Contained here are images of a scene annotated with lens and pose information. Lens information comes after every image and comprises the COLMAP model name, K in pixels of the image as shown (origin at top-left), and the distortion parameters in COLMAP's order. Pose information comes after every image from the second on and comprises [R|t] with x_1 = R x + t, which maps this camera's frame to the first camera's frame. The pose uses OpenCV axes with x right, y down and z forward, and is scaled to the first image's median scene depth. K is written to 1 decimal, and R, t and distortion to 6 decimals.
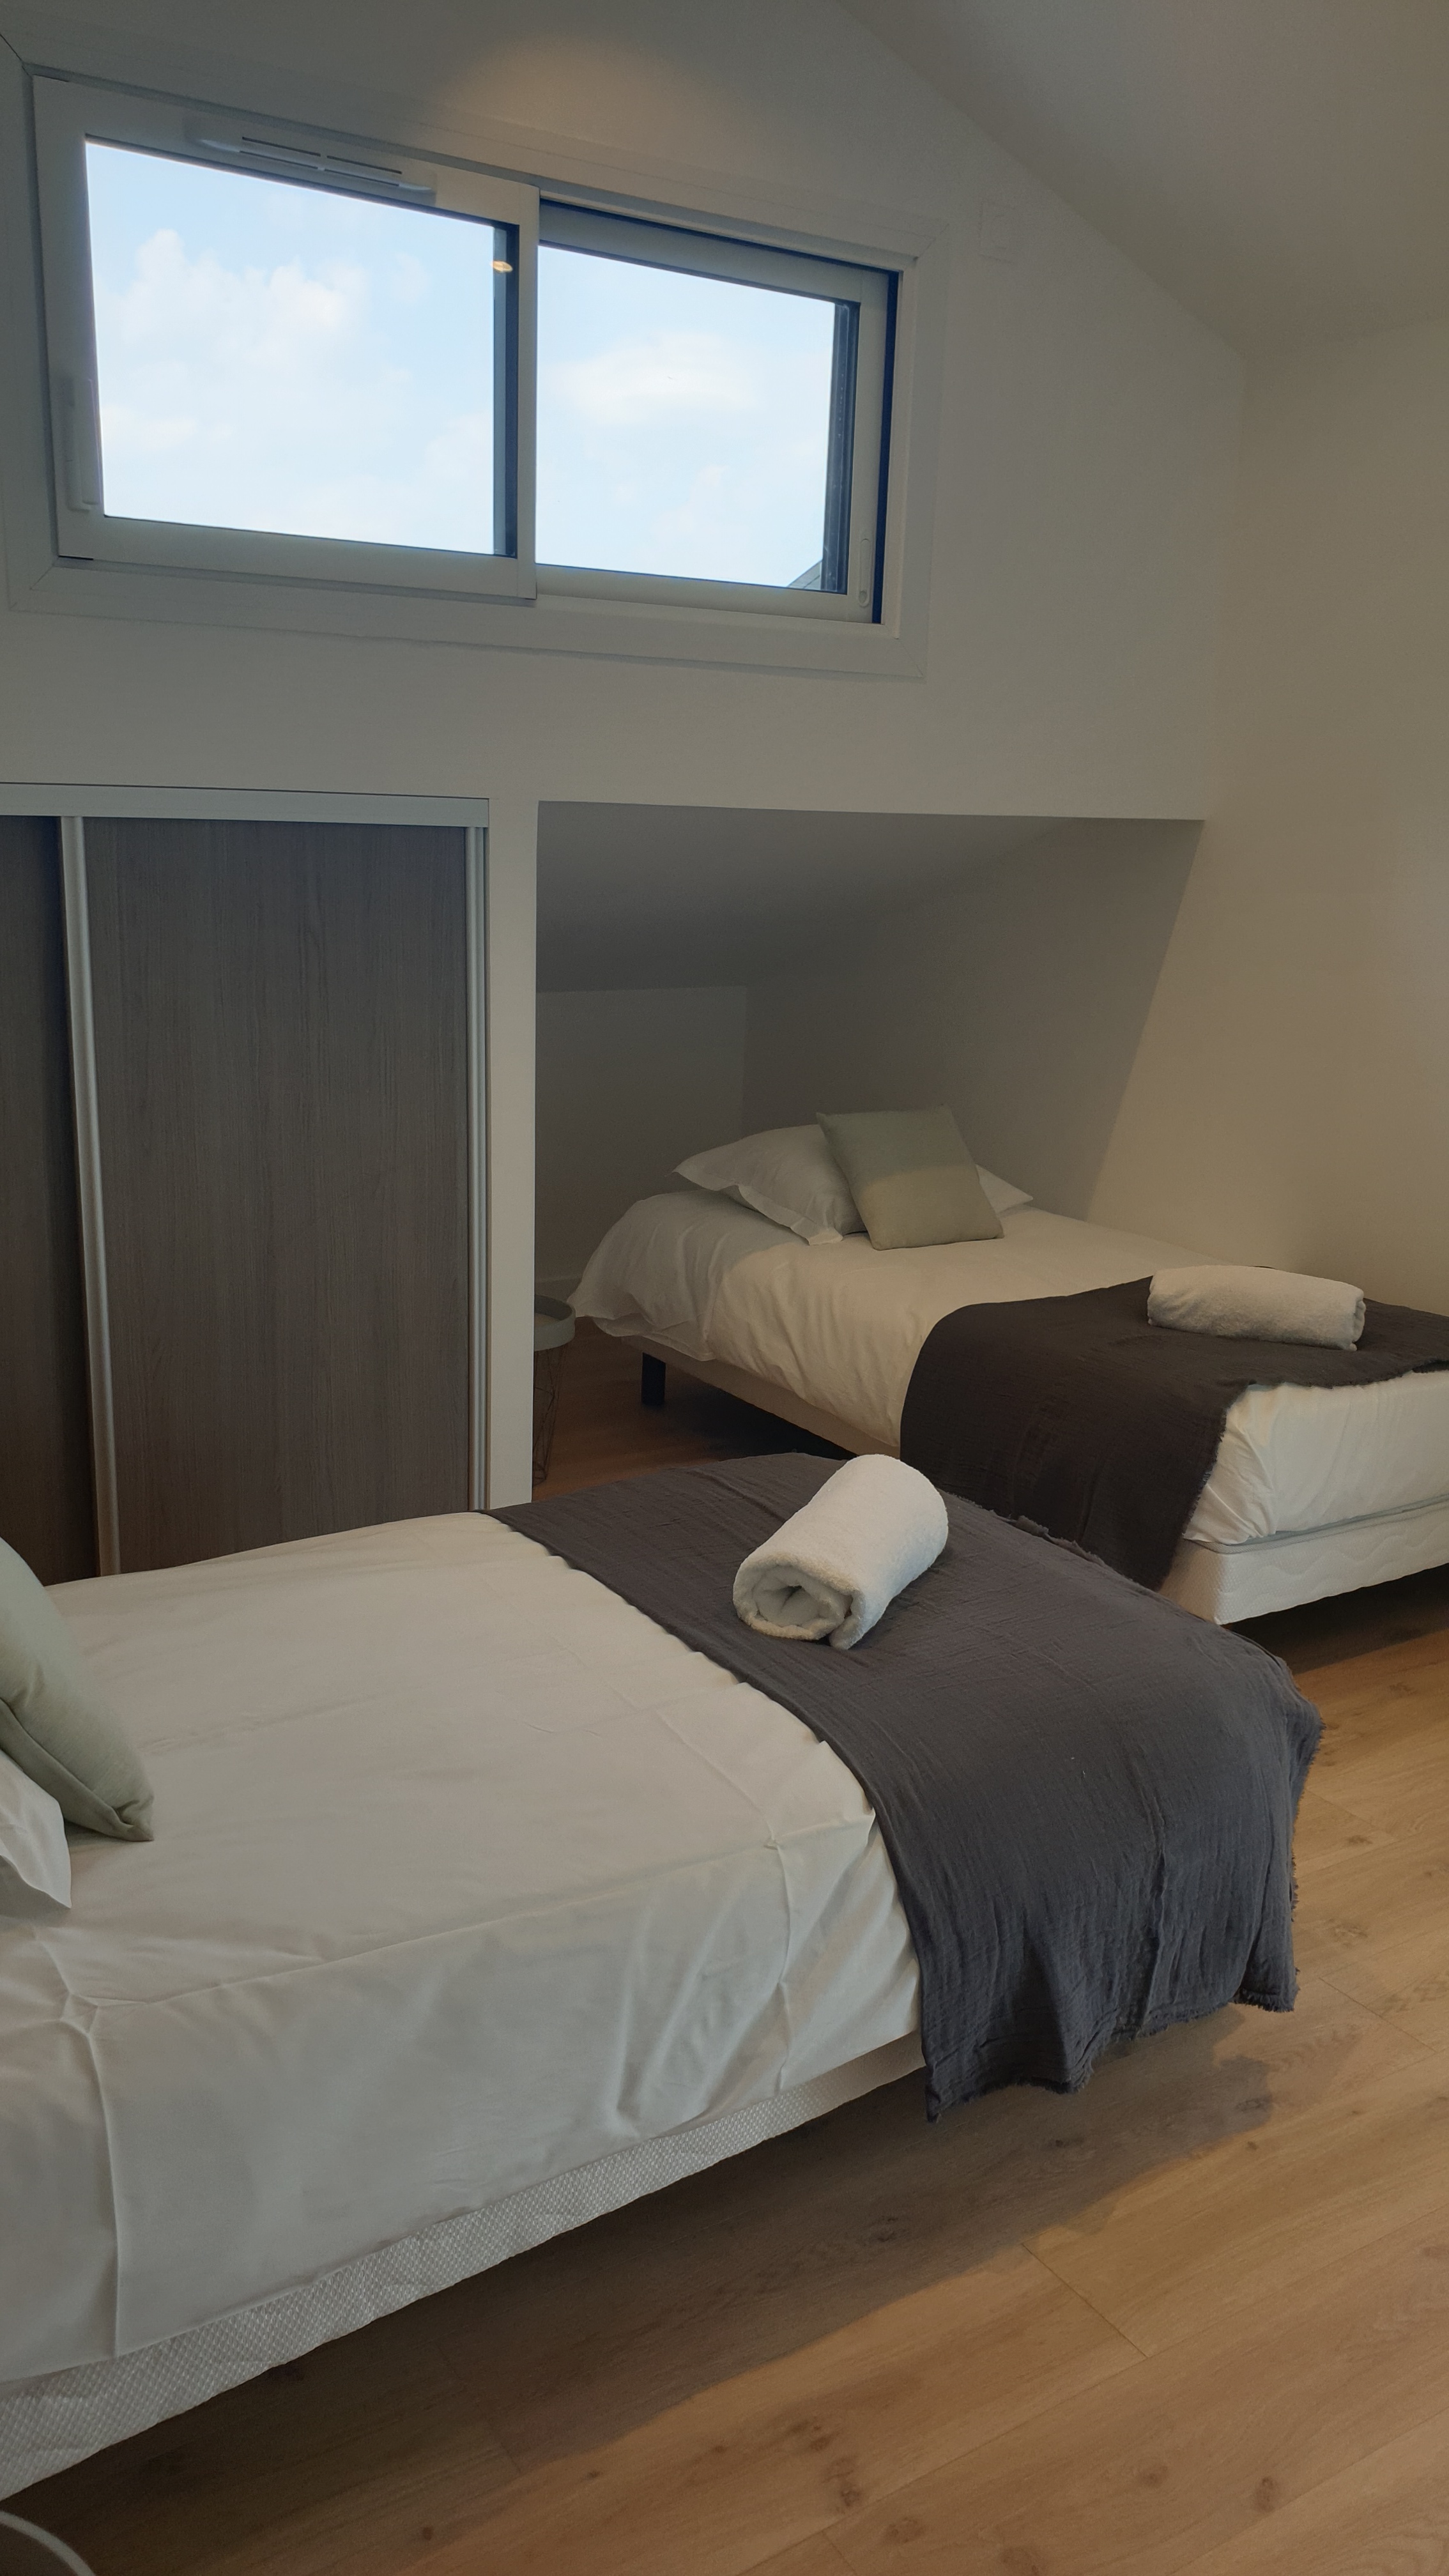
lens RADIAL K [[1975.1, 0, 723.9], [0, 1975.1, 1409.7], [0, 0, 1]] dist [-0.032401, 0.003469]
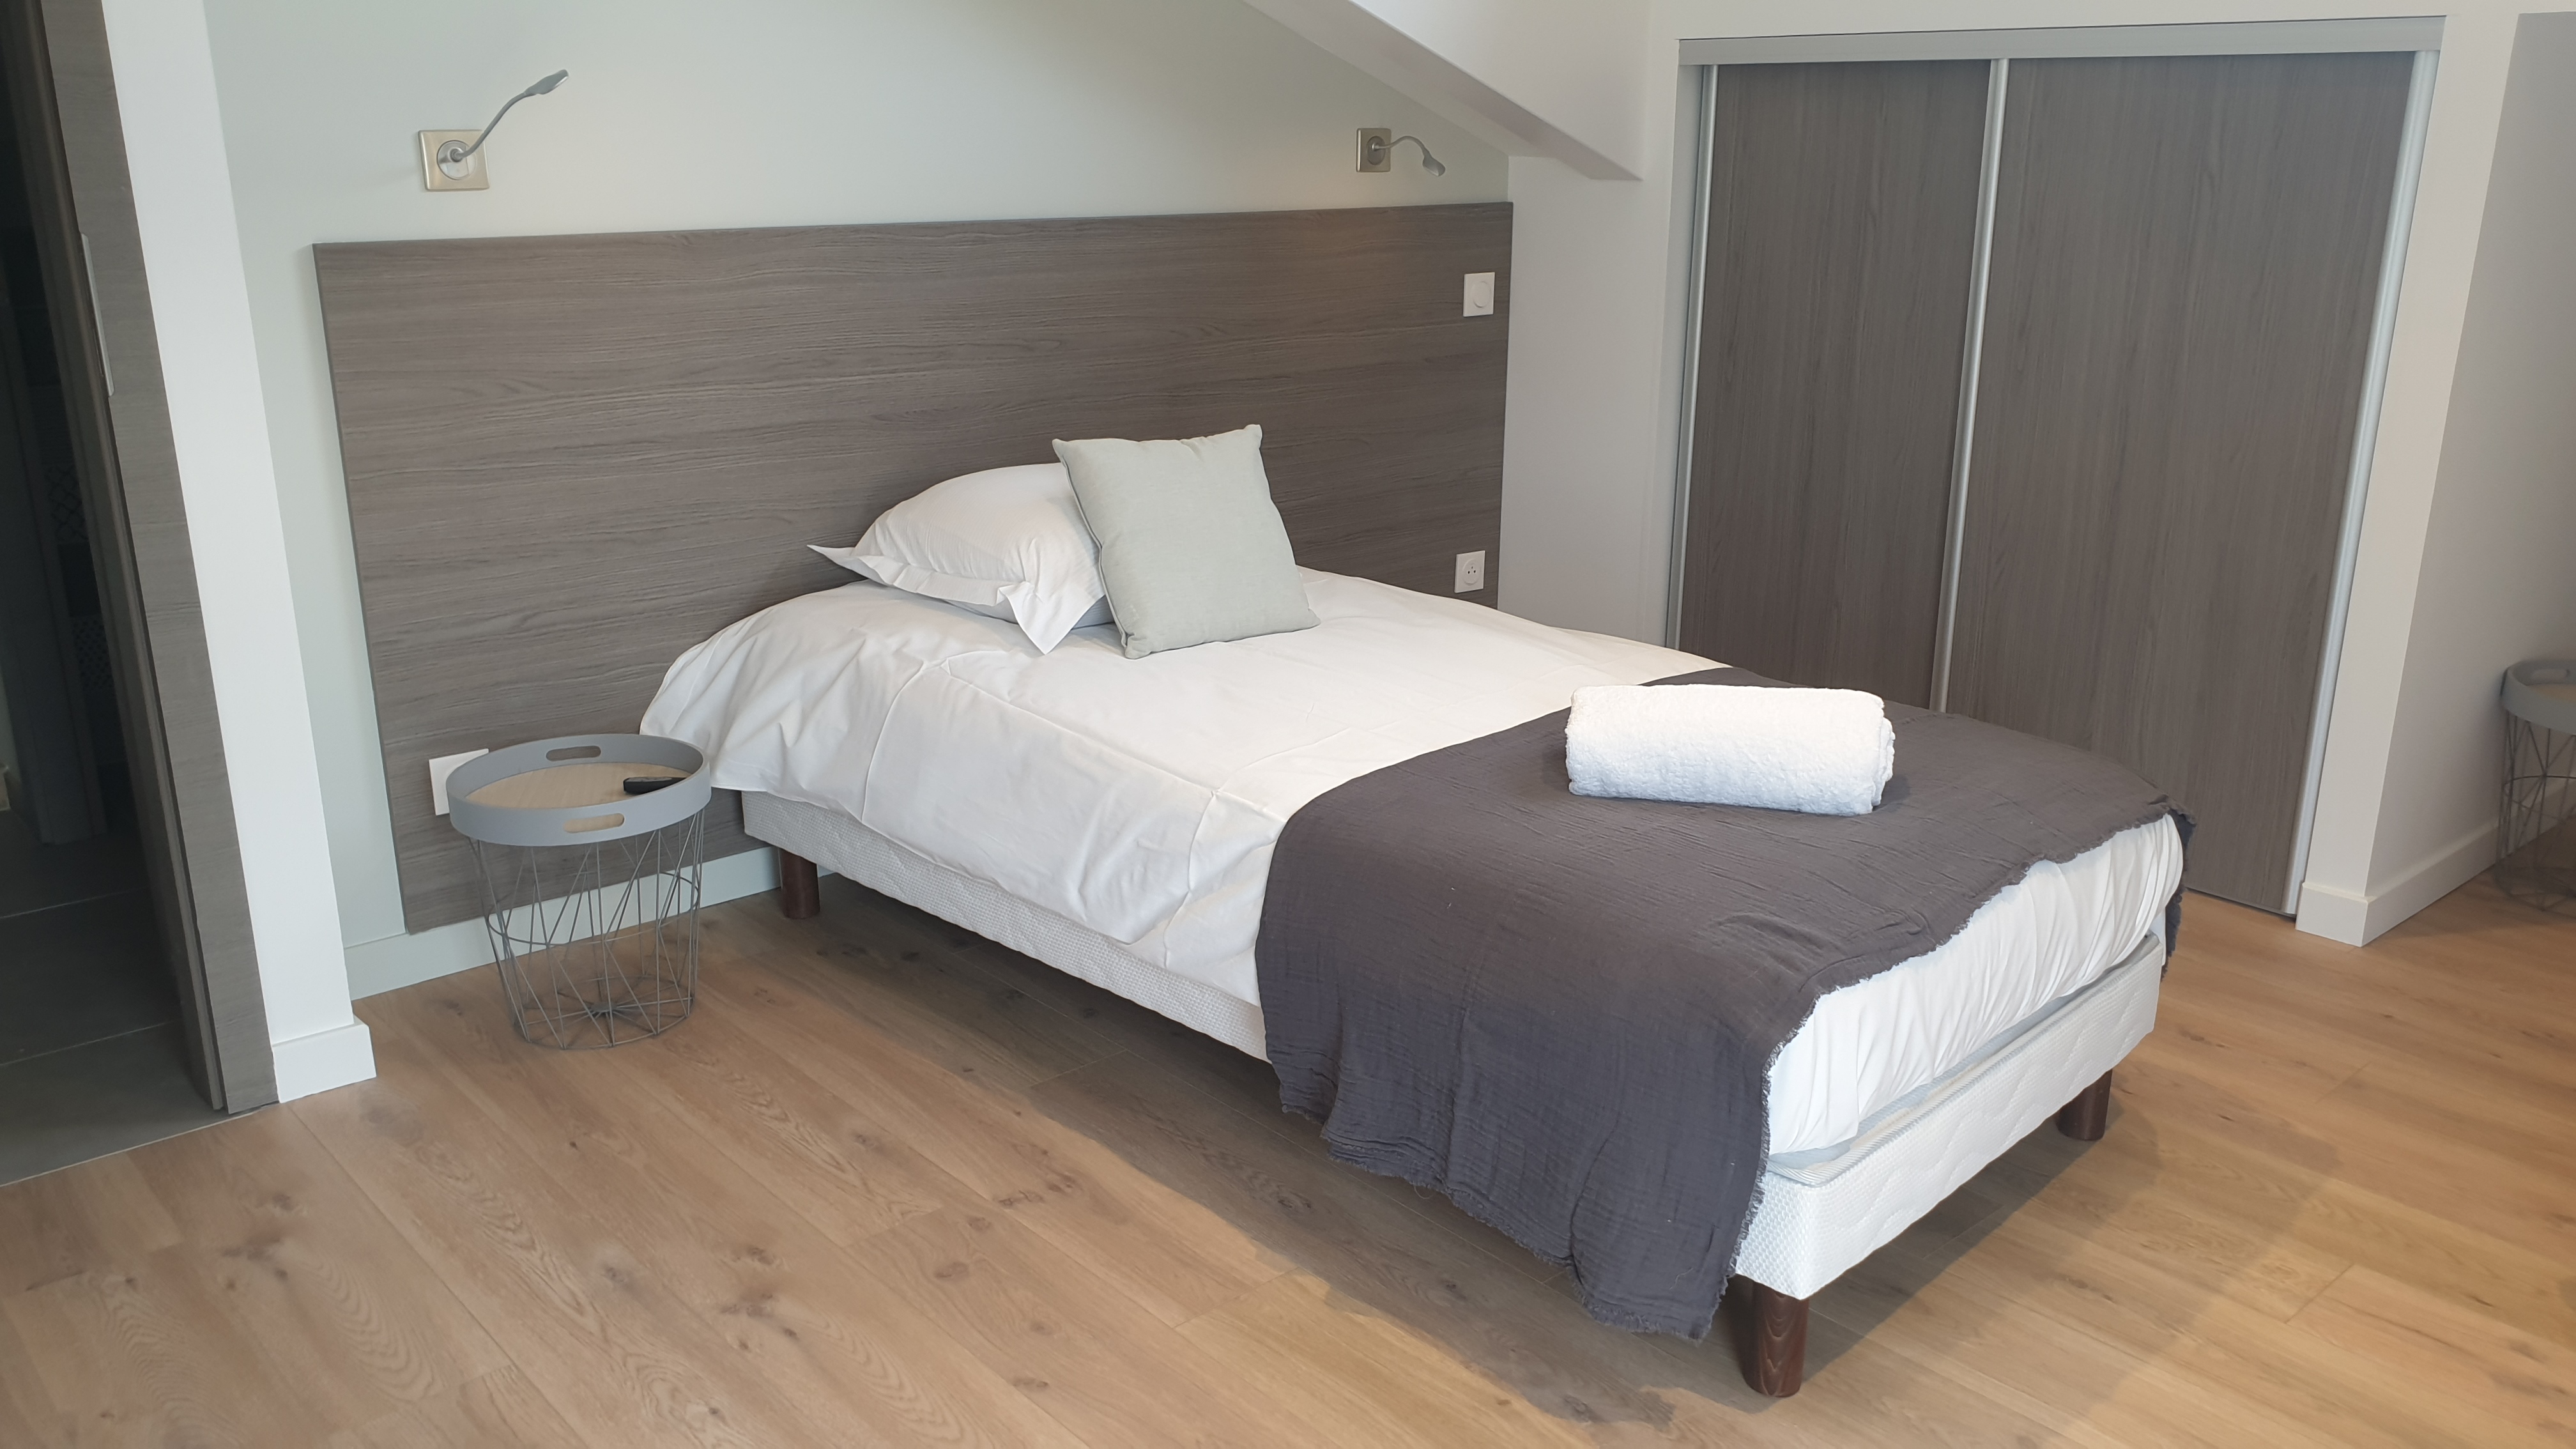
lens RADIAL K [[2006.6, 0, 1288.0], [0, 2006.6, 724.5], [0, 0, 1]] dist [0.001808, 0.001477]
pose [[0.157605, 0.257704, -0.953283, 1.302319], [-0.284511, 0.936264, 0.206065, -0.110559], [0.945629, 0.238743, 0.220879, 0.748069]]
